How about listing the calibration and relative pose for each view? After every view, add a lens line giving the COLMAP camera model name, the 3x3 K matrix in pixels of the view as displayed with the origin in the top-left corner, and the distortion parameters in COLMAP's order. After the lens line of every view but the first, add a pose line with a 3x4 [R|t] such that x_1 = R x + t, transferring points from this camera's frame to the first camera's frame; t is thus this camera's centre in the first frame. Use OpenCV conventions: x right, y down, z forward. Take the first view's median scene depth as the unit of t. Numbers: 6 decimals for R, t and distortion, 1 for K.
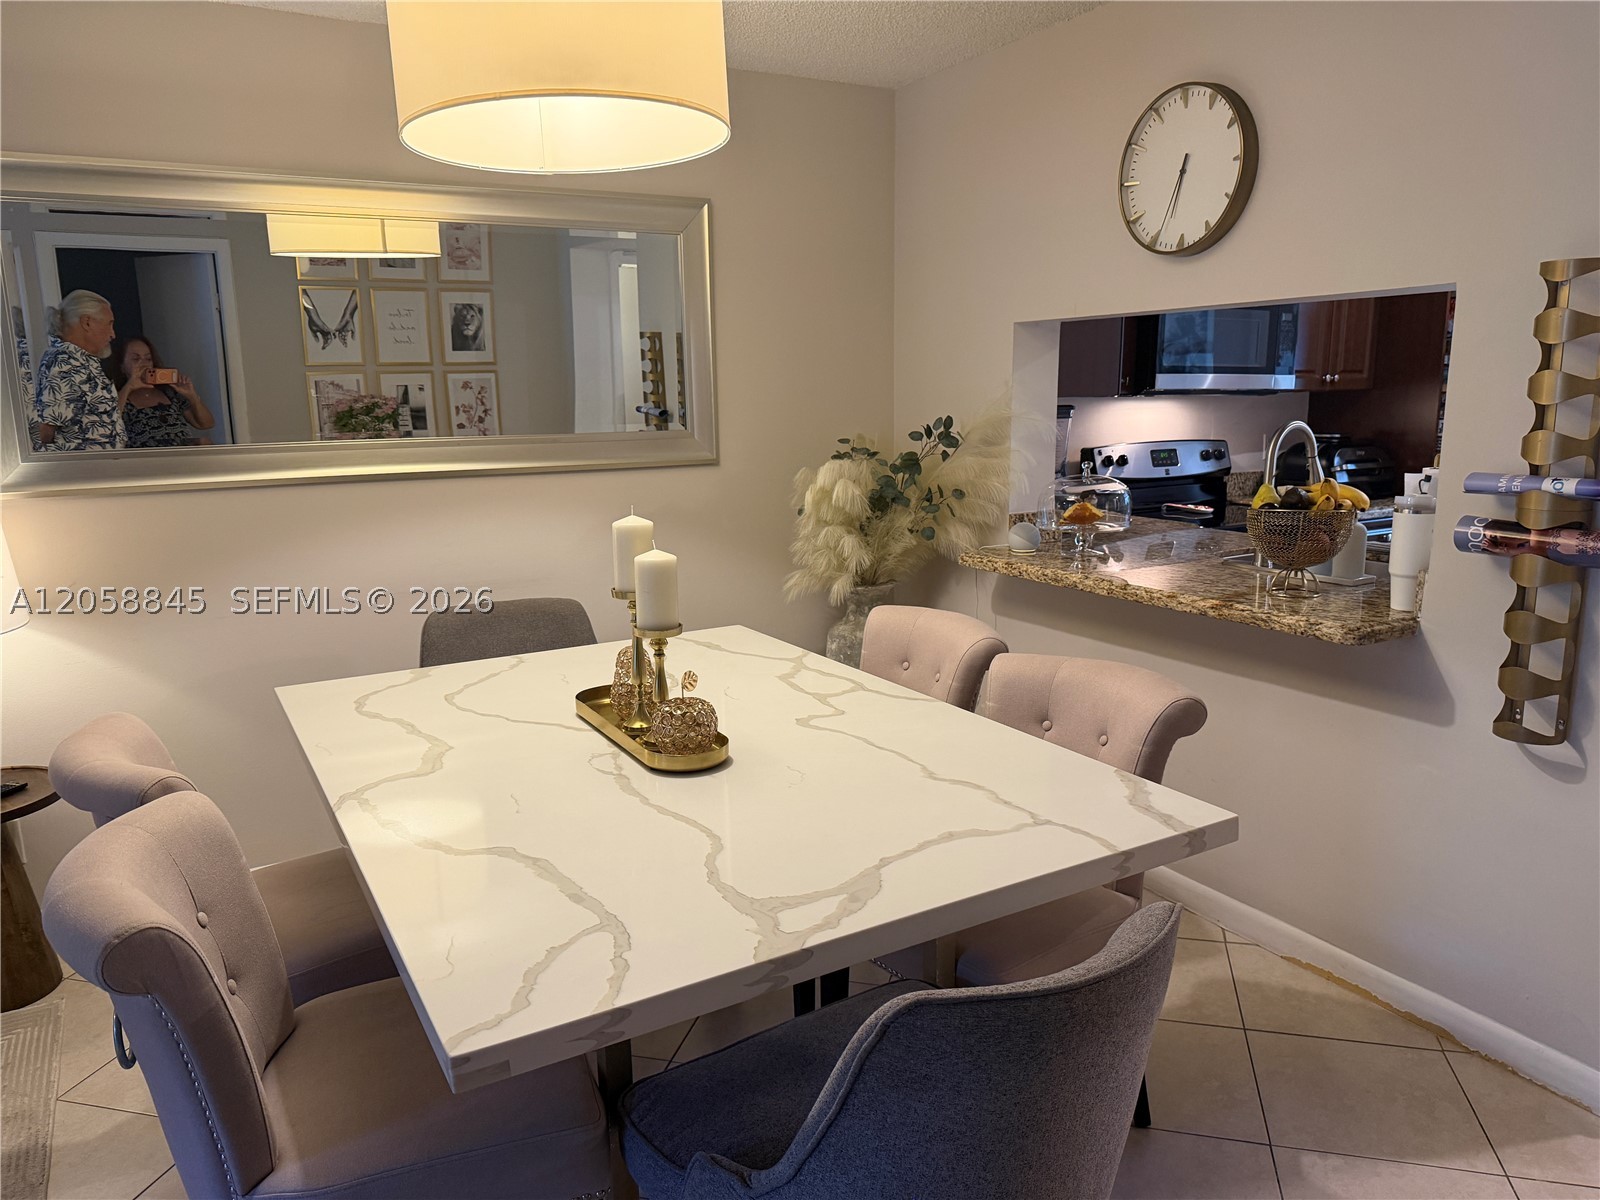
lens RADIAL K [[1127.8, 0, 789.9], [0, 1127.8, 601.8], [0, 0, 1]] dist [0.054069, -0.055745]
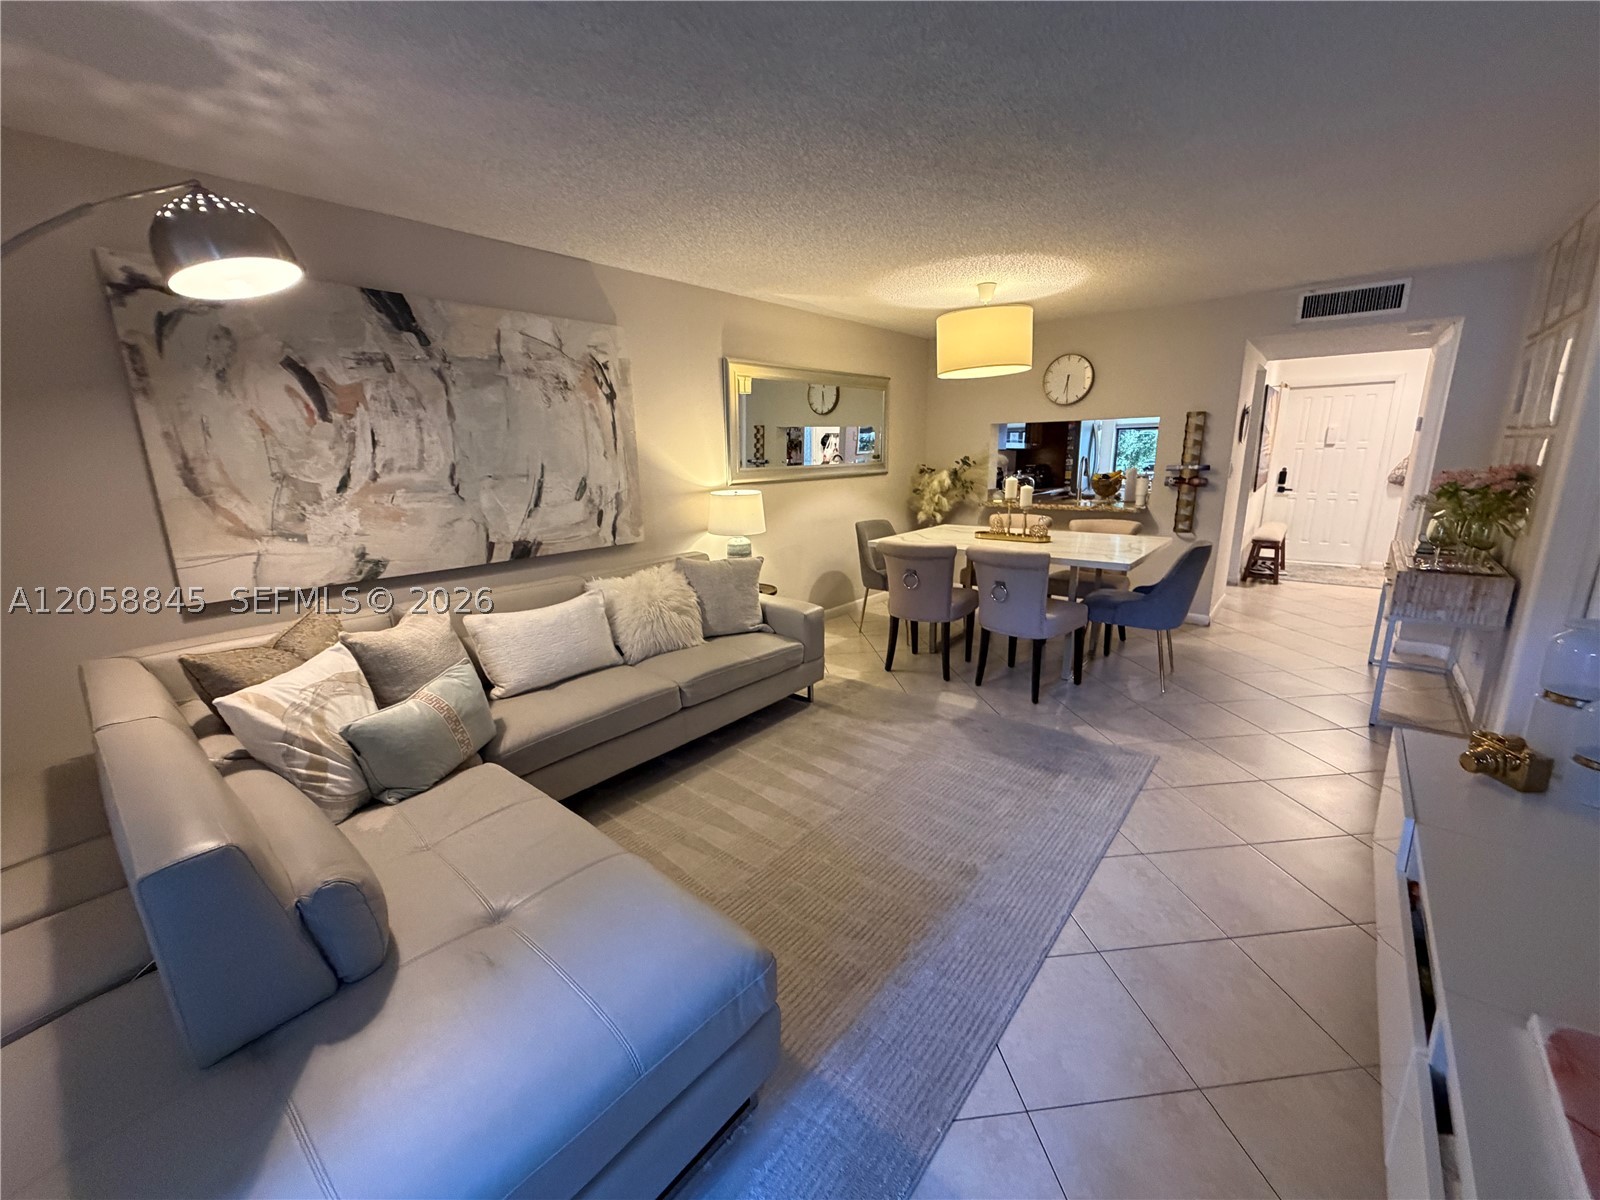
lens RADIAL K [[648.1, 0, 786.8], [0, 648.1, 599.6], [0, 0, 1]] dist [-0.004670, -0.000273]
pose [[0.939443, -0.077667, 0.333788, -1.286097], [0.067381, 0.996830, 0.042302, 0.150191], [-0.336015, -0.017250, 0.941699, -0.601932]]
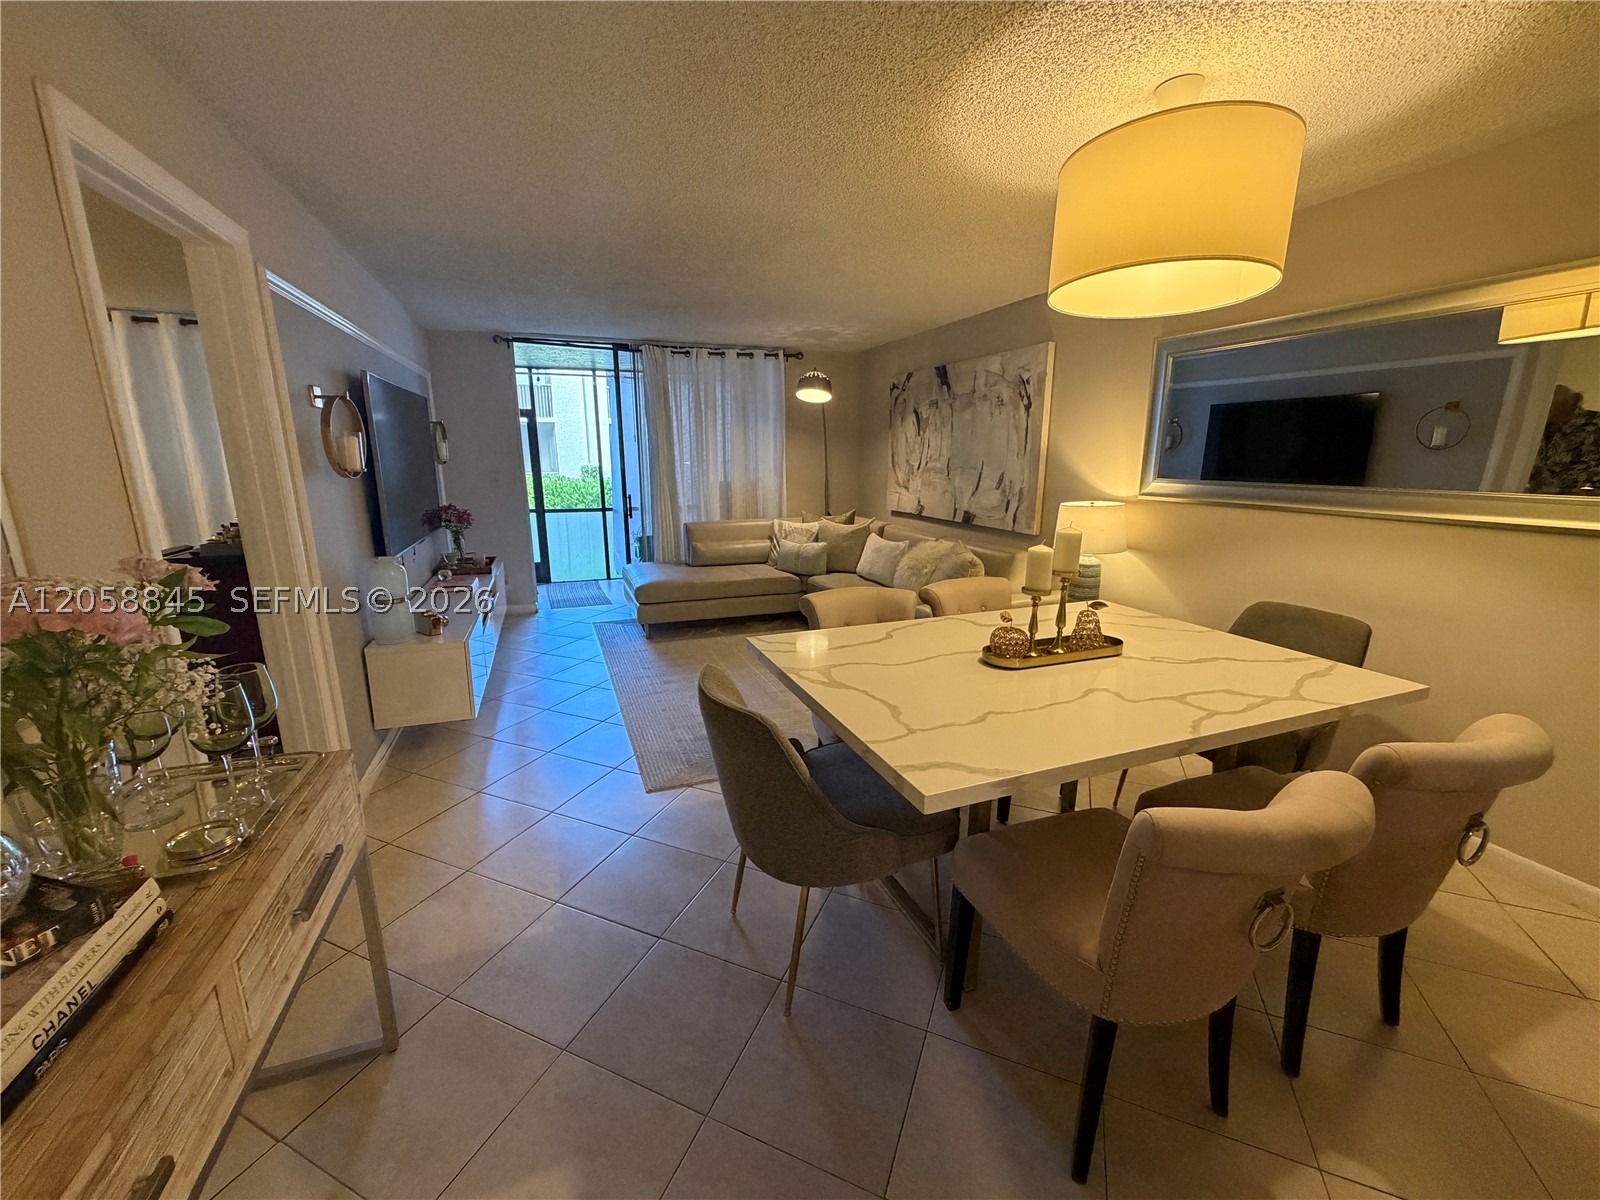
lens RADIAL K [[648.1, 0, 790.2], [0, 648.1, 604.1], [0, 0, 1]] dist [-0.004670, -0.000273]
pose [[-0.168460, 0.246418, -0.954411, 0.738599], [-0.174182, 0.945570, 0.274879, -0.135895], [0.970197, 0.212547, -0.116369, 0.608578]]
